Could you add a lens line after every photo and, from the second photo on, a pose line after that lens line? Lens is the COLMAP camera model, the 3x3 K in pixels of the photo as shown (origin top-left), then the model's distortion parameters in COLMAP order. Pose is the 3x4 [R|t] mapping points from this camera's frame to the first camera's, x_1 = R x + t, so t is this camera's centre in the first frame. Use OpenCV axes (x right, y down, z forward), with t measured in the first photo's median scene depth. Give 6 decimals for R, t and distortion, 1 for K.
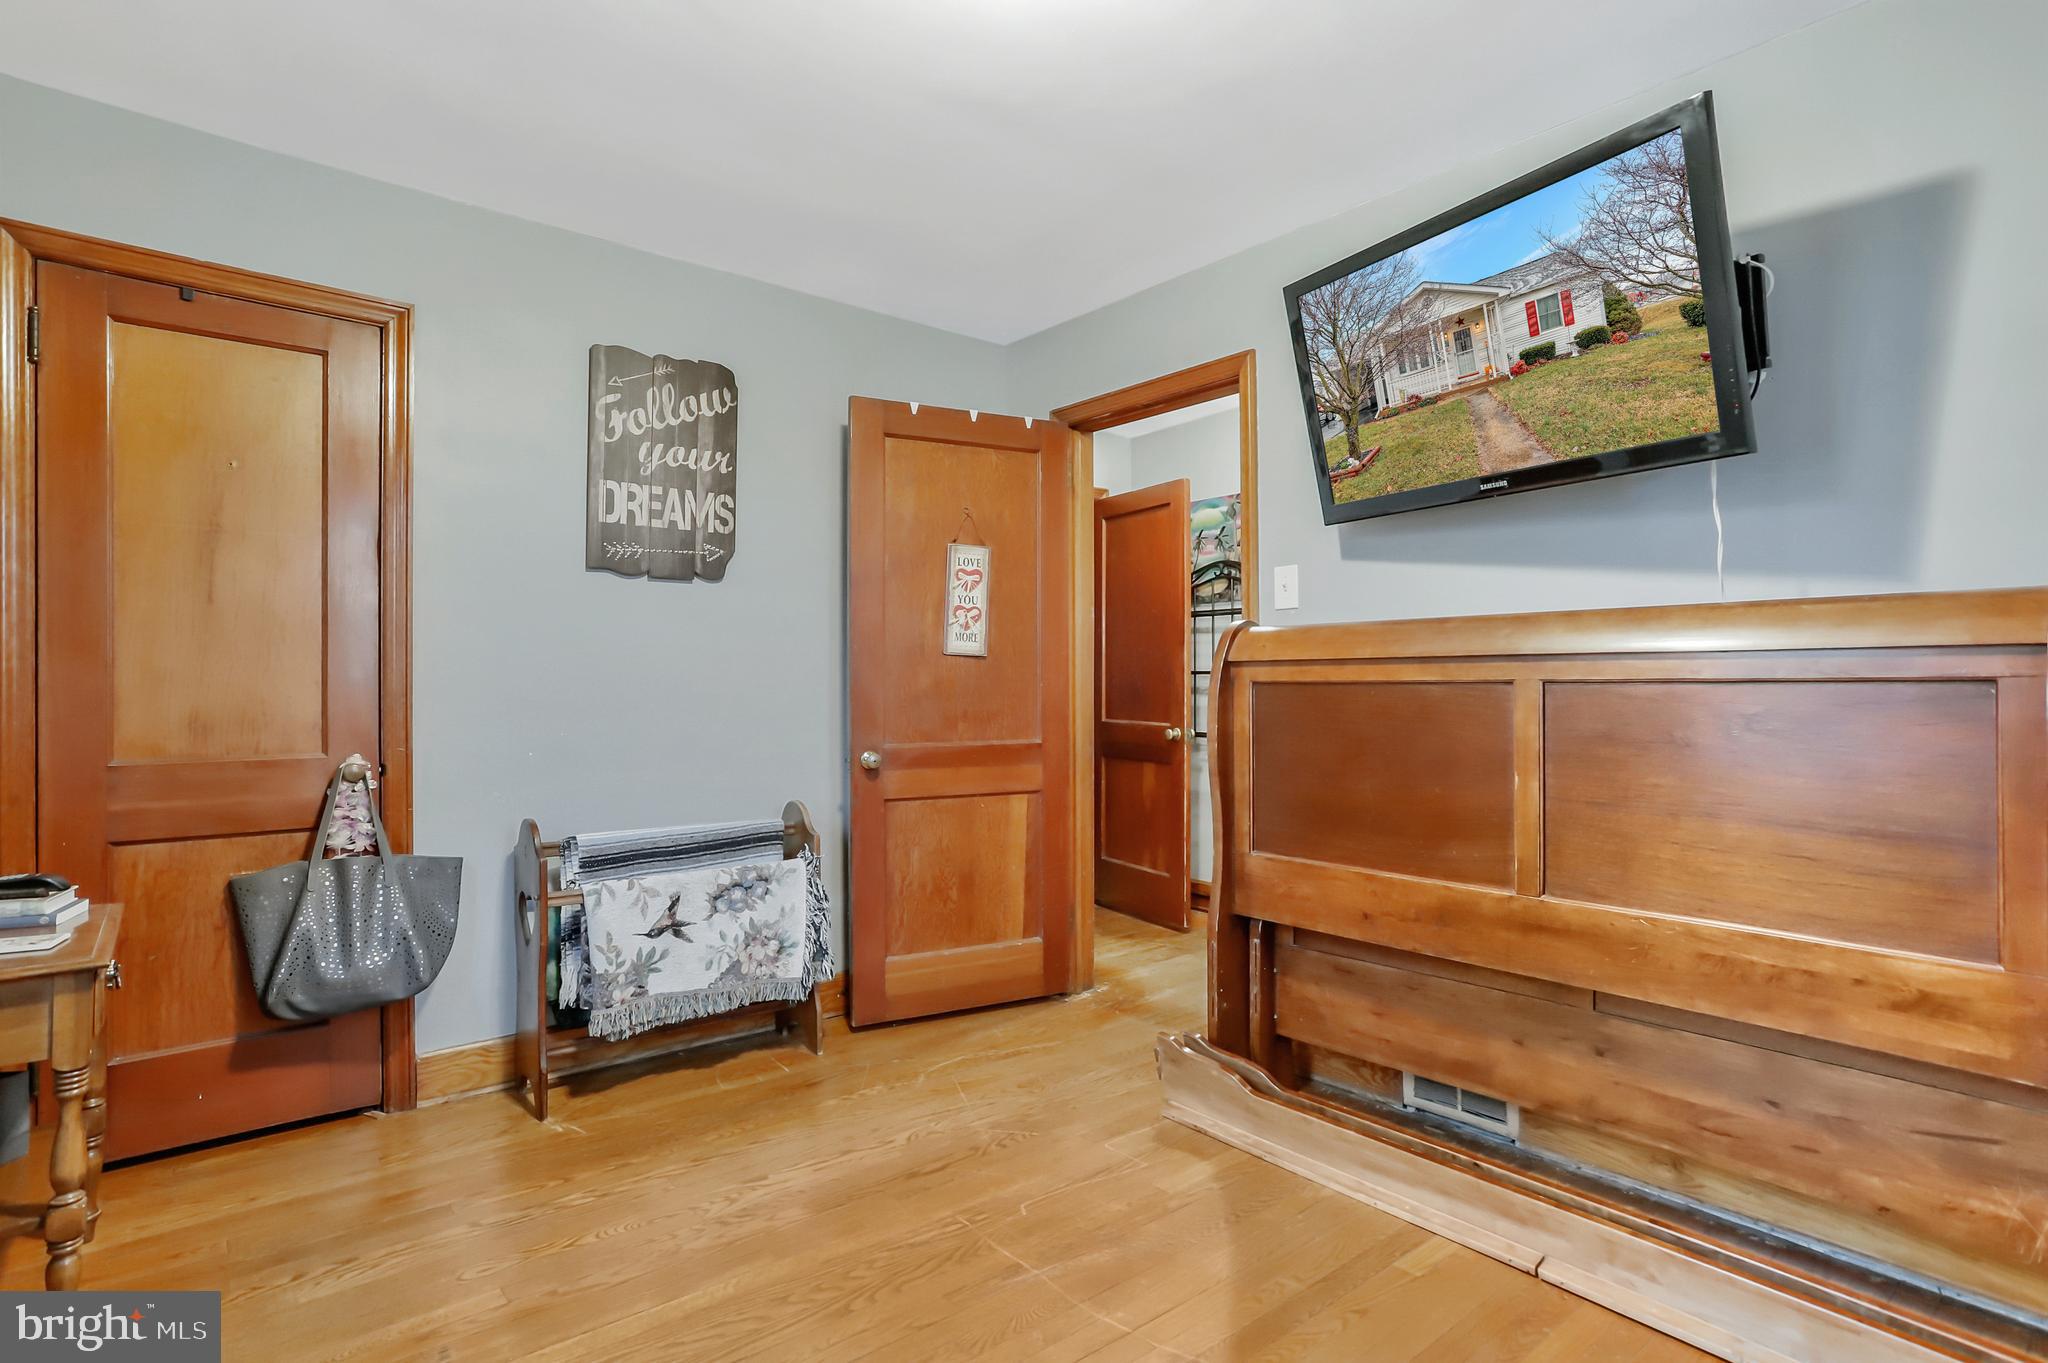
lens RADIAL K [[1023.1, 0, 1025.5], [0, 1023.1, 670.7], [0, 0, 1]] dist [-0.014251, 0.012146]
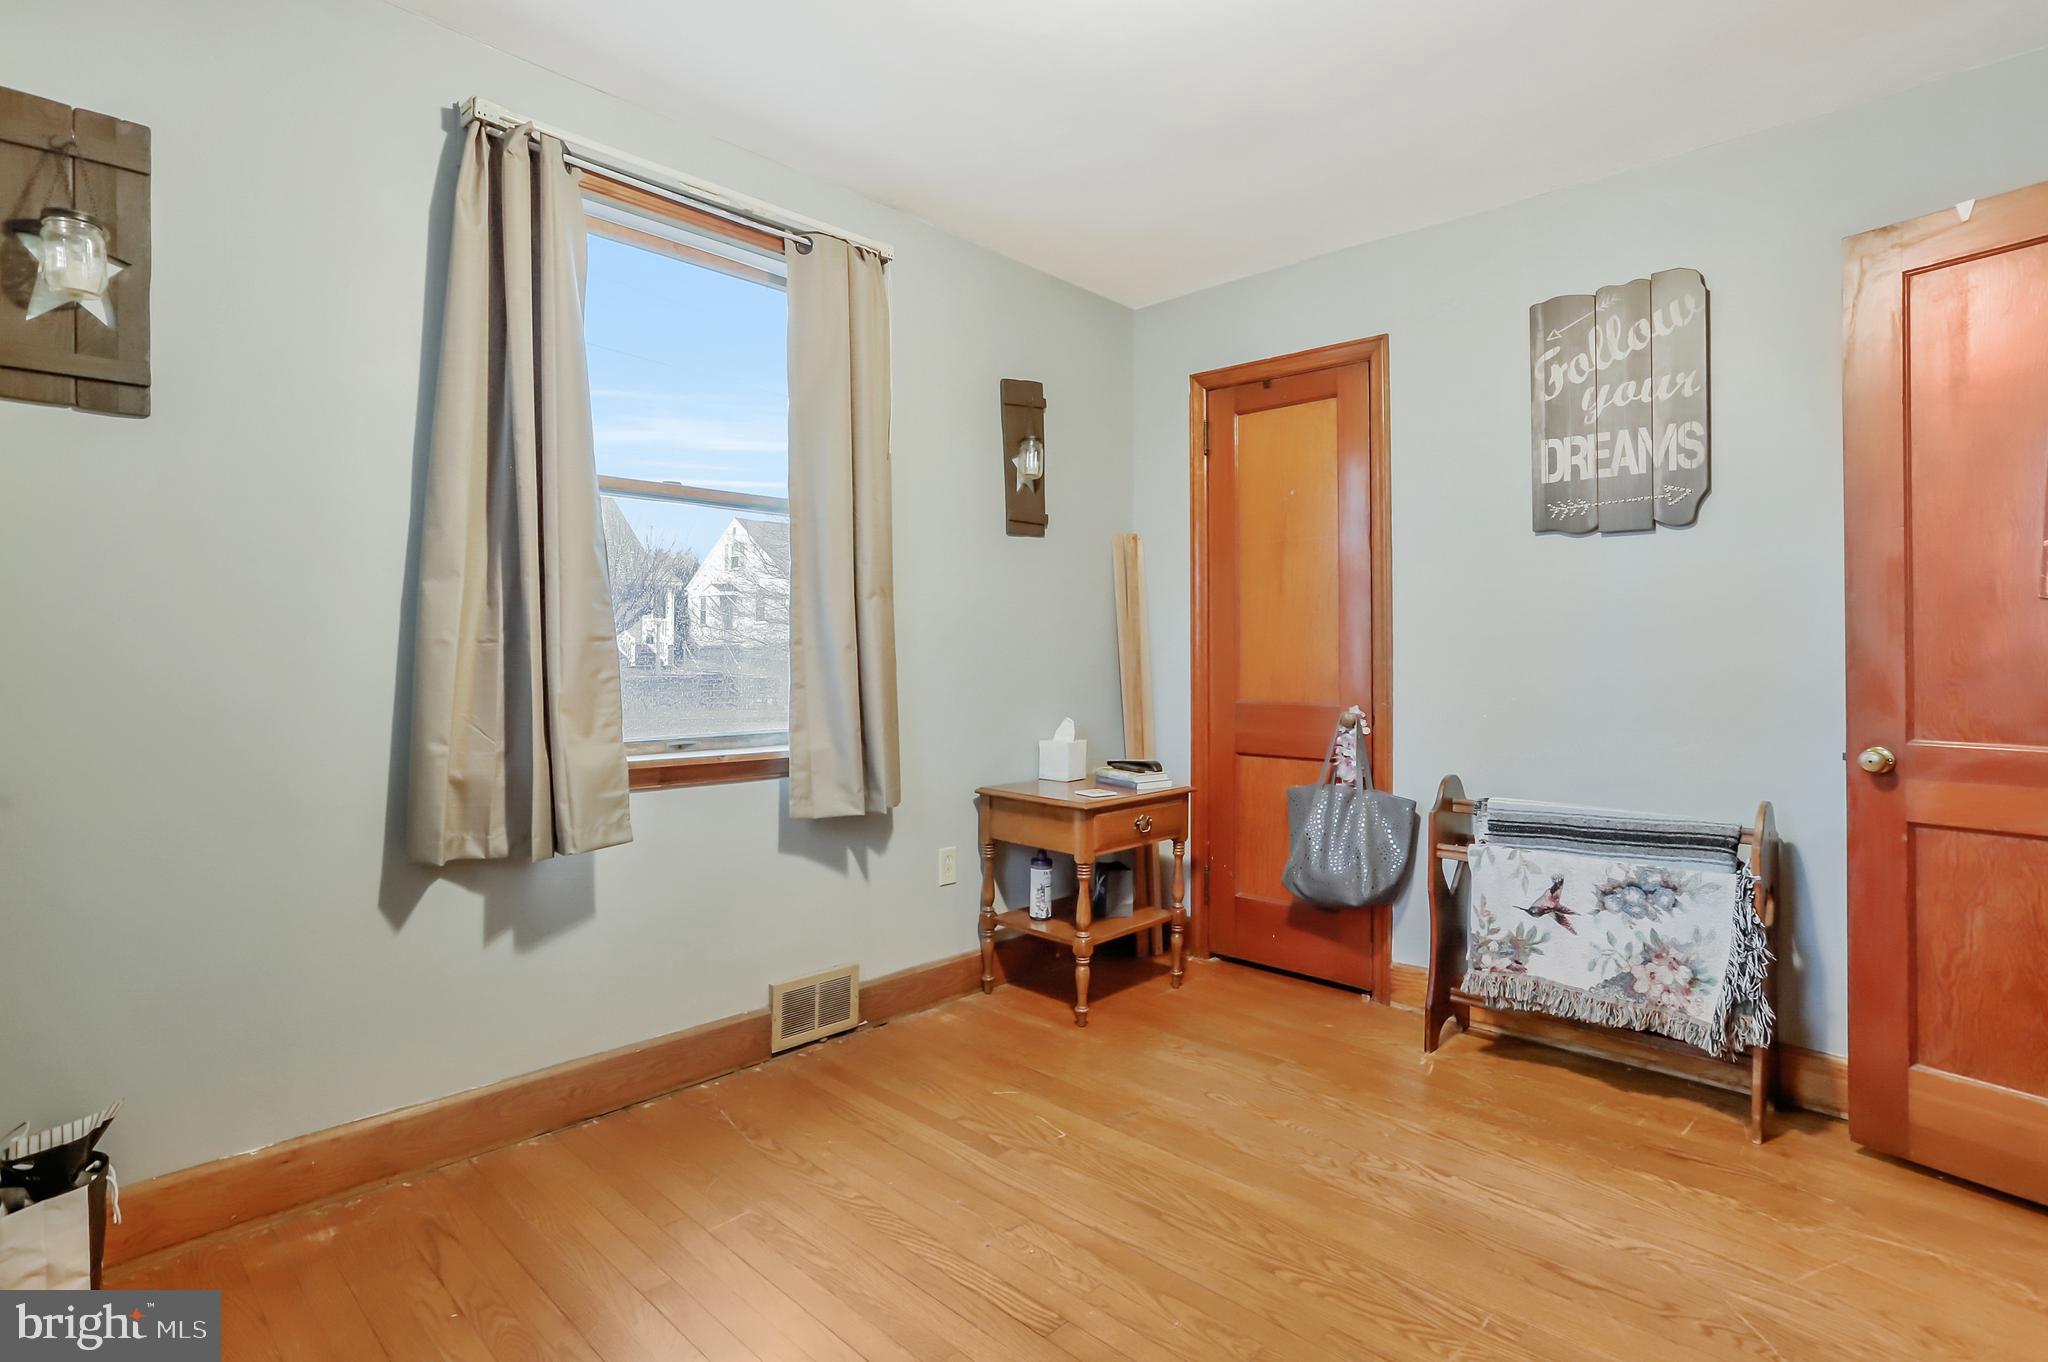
lens RADIAL K [[1023.1, 0, 1042.5], [0, 1023.1, 634.6], [0, 0, 1]] dist [-0.014251, 0.012146]
pose [[0.151128, -0.019521, -0.988321, 0.476914], [0.008862, 0.999792, -0.018392, 0.012529], [0.988474, -0.005979, 0.151270, 0.380701]]
